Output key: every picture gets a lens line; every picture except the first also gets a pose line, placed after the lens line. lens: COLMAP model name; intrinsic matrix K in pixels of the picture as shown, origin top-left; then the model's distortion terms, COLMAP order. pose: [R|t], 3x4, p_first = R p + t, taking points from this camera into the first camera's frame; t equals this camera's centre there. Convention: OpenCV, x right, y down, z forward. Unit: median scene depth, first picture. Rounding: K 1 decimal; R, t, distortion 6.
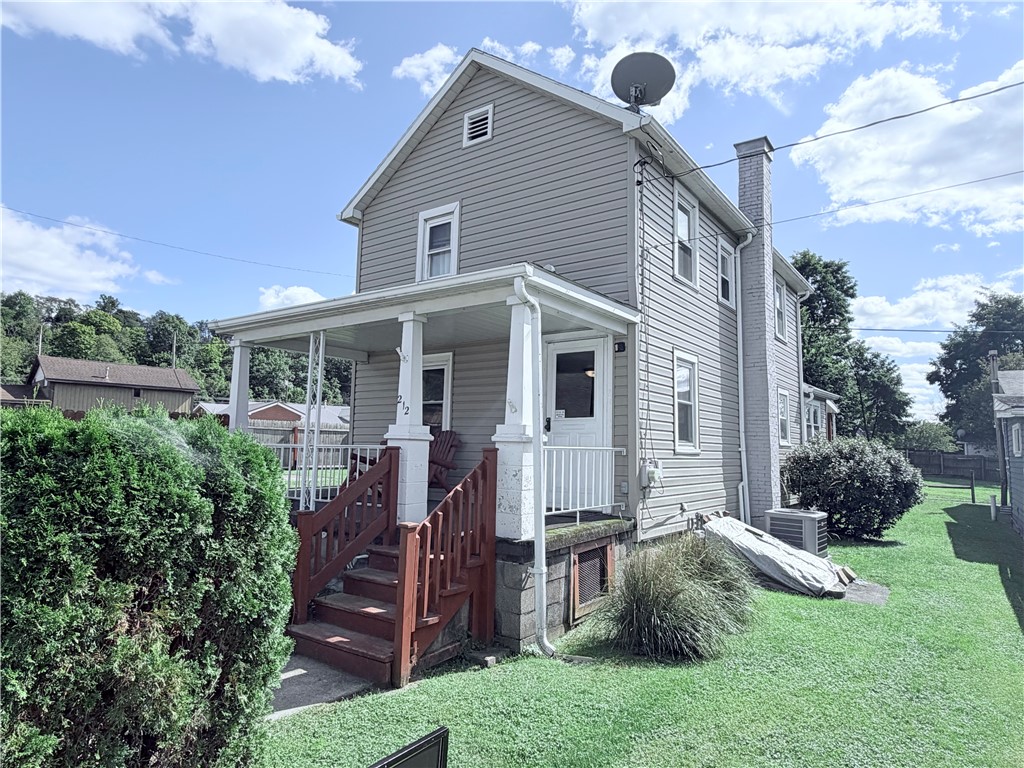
lens RADIAL K [[633.3, 0, 512.0], [0, 633.3, 384.0], [0, 0, 1]] dist [0.000123, -0.000521]
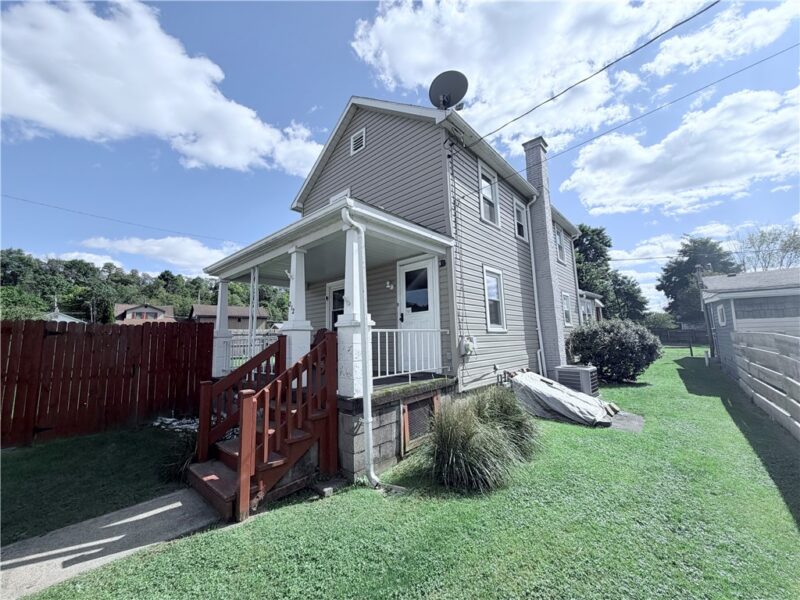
lens RADIAL K [[317.3, 0, 400.0], [0, 317.3, 300.0], [0, 0, 1]] dist [-0.000902, 0.000143]
pose [[0.993374, -0.060399, -0.097774, 0.135290], [0.058149, 0.997977, -0.025706, 0.041889], [0.099129, 0.019850, 0.994877, 0.229070]]
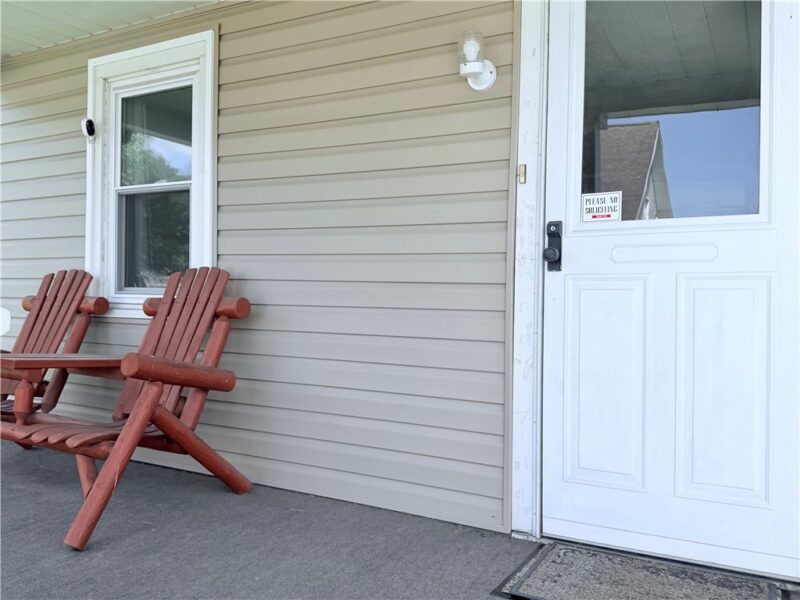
lens RADIAL K [[694.3, 0, 400.0], [0, 694.3, 300.0], [0, 0, 1]] dist [0.003468, 0.001030]
pose [[0.992439, -0.010326, 0.122303, -0.050869], [-0.005080, 0.992145, 0.124987, 0.051027], [-0.122633, -0.124663, 0.984591, 0.722174]]
